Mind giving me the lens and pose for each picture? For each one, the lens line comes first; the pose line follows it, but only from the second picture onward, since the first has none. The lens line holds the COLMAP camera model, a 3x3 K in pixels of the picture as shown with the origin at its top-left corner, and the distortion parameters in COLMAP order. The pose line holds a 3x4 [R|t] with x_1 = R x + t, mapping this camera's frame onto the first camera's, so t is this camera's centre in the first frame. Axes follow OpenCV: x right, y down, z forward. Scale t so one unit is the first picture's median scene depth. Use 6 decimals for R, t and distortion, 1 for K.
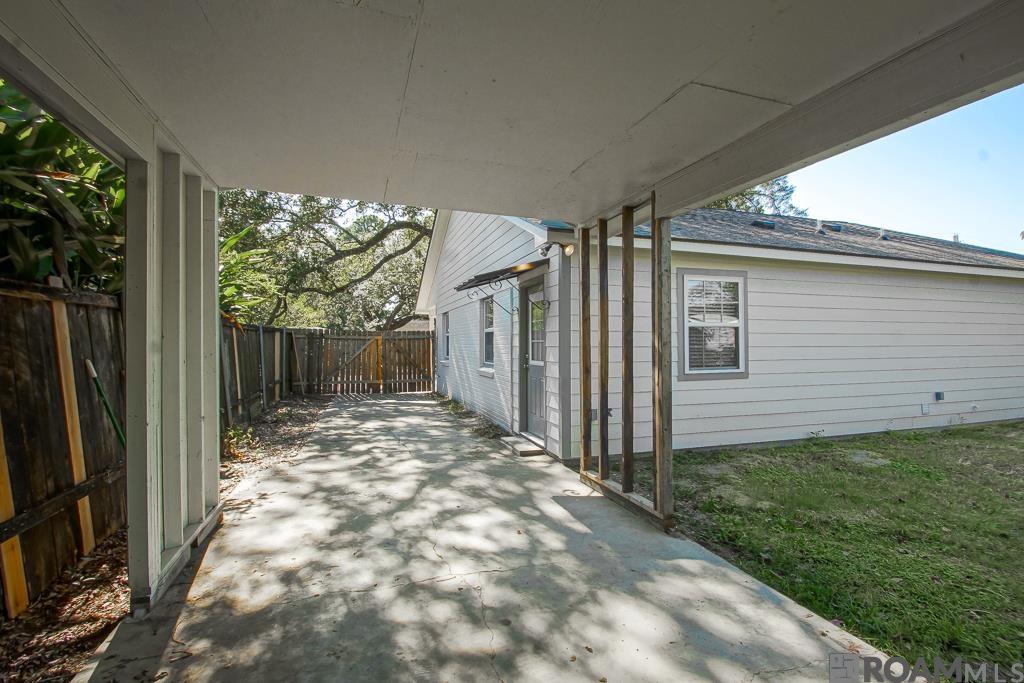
lens RADIAL K [[460.3, 0, 510.2], [0, 460.3, 338.6], [0, 0, 1]] dist [0.034188, -0.020054]
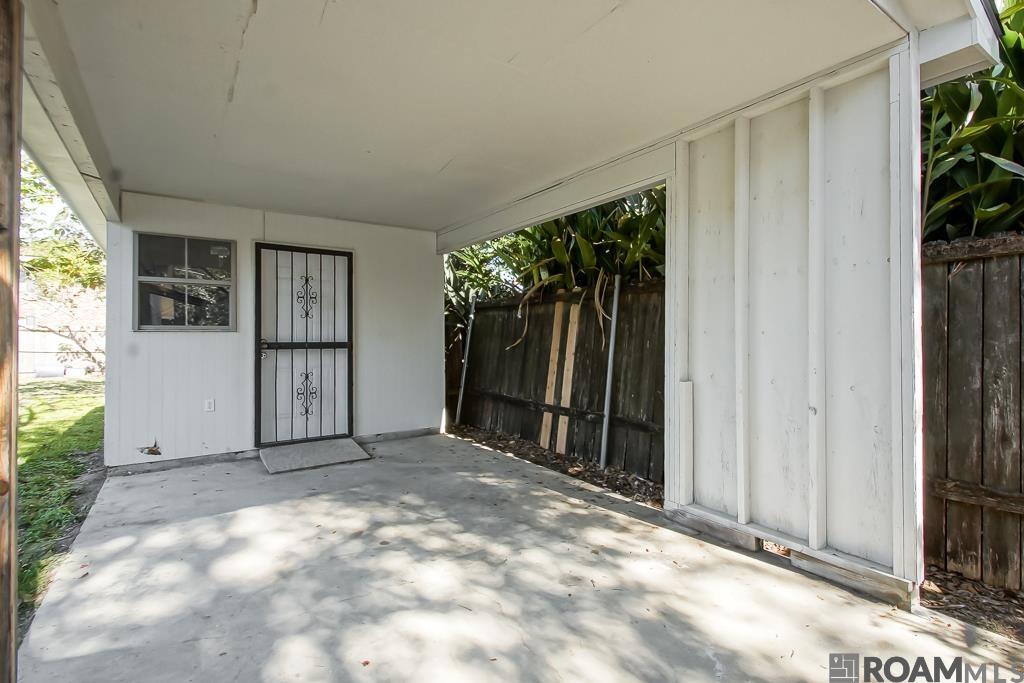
lens RADIAL K [[460.3, 0, 510.2], [0, 460.3, 338.6], [0, 0, 1]] dist [0.034188, -0.020054]
pose [[-0.957024, 0.007860, -0.289902, 0.005638], [0.012033, 0.999848, -0.012615, 0.074642], [0.289759, -0.015561, -0.956973, 1.883326]]
